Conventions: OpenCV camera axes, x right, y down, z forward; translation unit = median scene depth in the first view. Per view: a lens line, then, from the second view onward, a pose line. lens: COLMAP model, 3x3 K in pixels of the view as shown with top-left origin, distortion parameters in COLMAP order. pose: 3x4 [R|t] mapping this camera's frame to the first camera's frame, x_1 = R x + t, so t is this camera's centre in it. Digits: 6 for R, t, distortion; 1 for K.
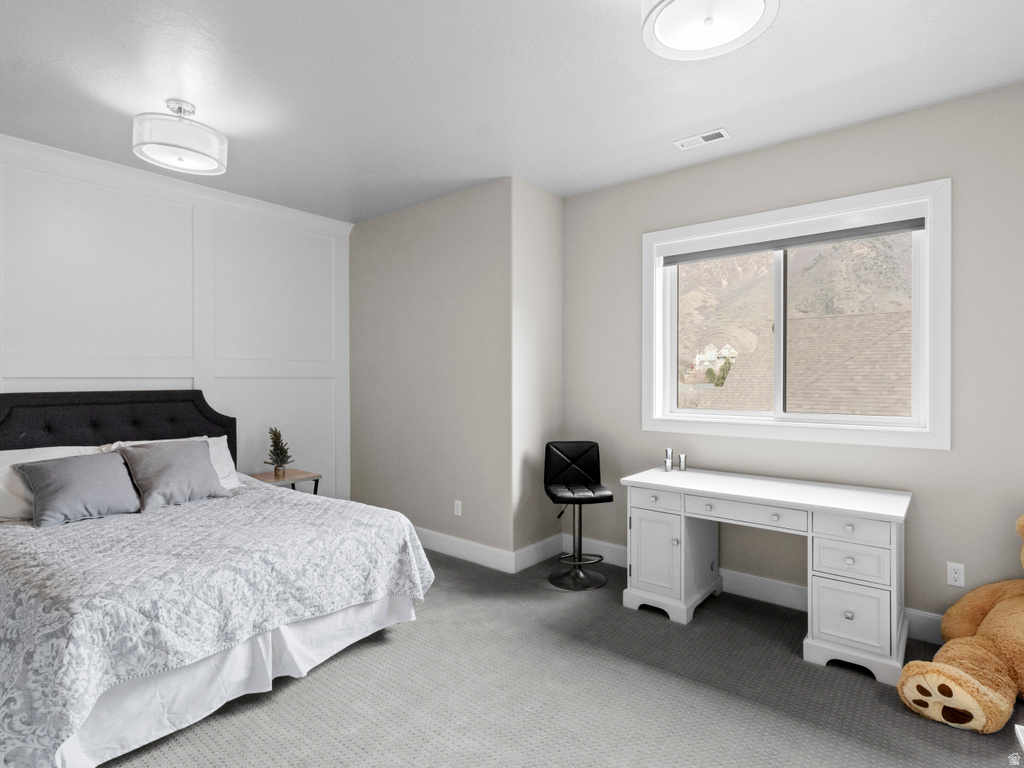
lens RADIAL K [[544.5, 0, 513.5], [0, 544.5, 385.8], [0, 0, 1]] dist [-0.000665, 0.001092]
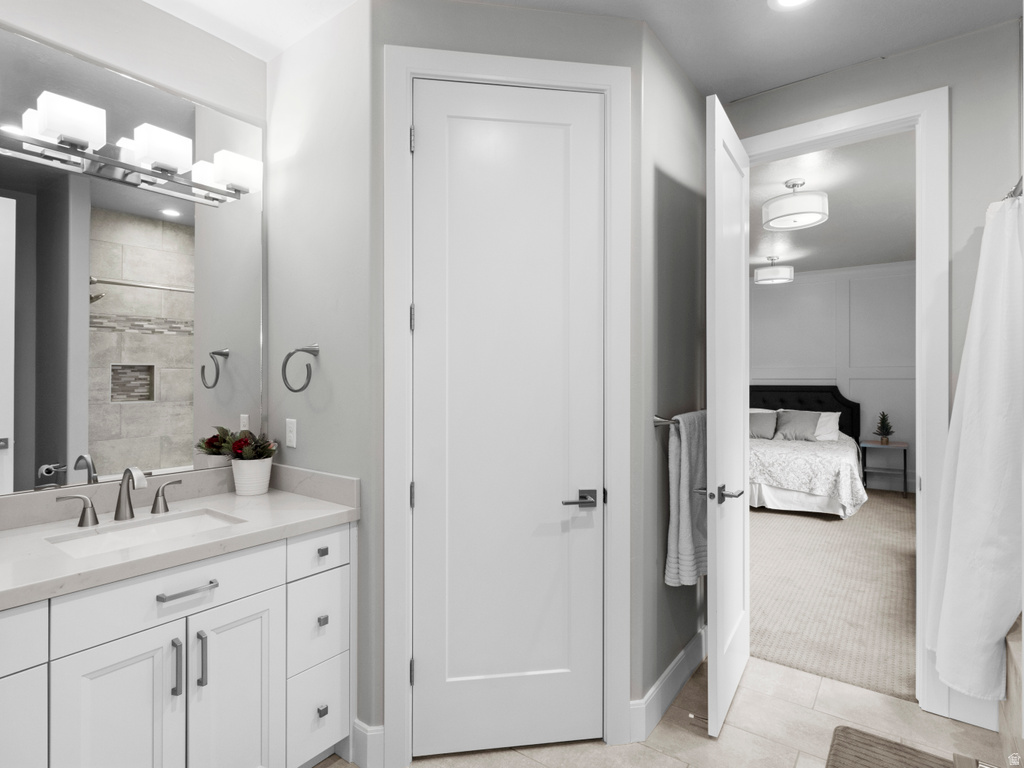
lens RADIAL K [[544.5, 0, 512.1], [0, 544.5, 382.1], [0, 0, 1]] dist [-0.000665, 0.001092]
pose [[0.053864, 0.016958, -0.998404, 1.643123], [-0.012985, 0.999783, 0.016281, -0.027876], [0.998464, 0.012087, 0.054072, -0.204819]]
